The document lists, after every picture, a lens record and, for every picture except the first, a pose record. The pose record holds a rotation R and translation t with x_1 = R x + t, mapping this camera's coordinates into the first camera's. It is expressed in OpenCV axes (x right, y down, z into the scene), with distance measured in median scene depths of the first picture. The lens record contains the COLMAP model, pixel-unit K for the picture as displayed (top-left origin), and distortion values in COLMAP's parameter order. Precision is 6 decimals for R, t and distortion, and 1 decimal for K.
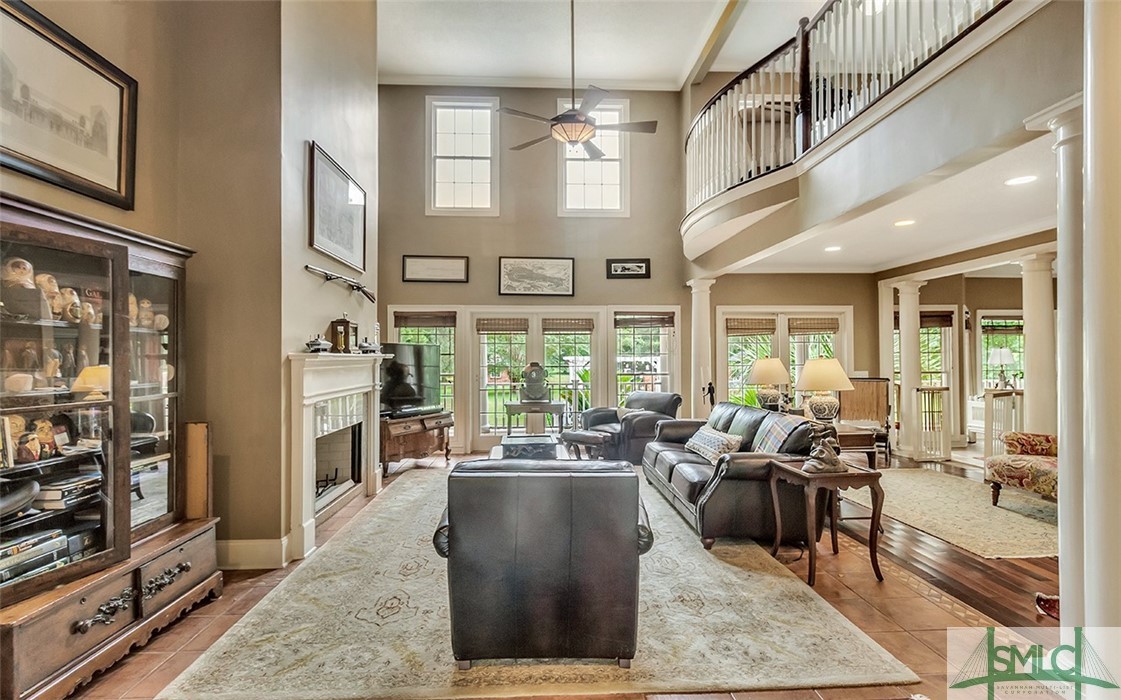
lens RADIAL K [[526.3, 0, 560.5], [0, 526.3, 350.0], [0, 0, 1]] dist [0.002537, 0.000308]
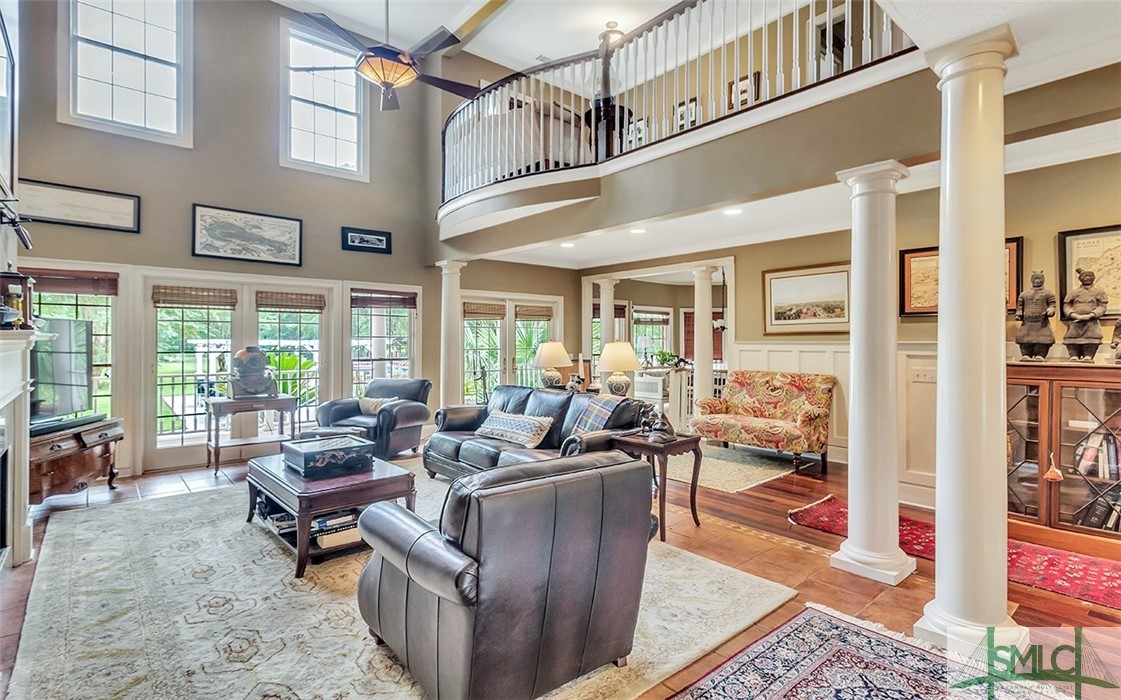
lens RADIAL K [[536.4, 0, 540.2], [0, 536.4, 340.2], [0, 0, 1]] dist [0.004823, 0.000394]
pose [[0.797759, 0.006465, 0.602941, -0.183109], [-0.013635, 0.999880, 0.007319, 0.002492], [-0.602822, -0.014060, 0.797752, 0.100552]]
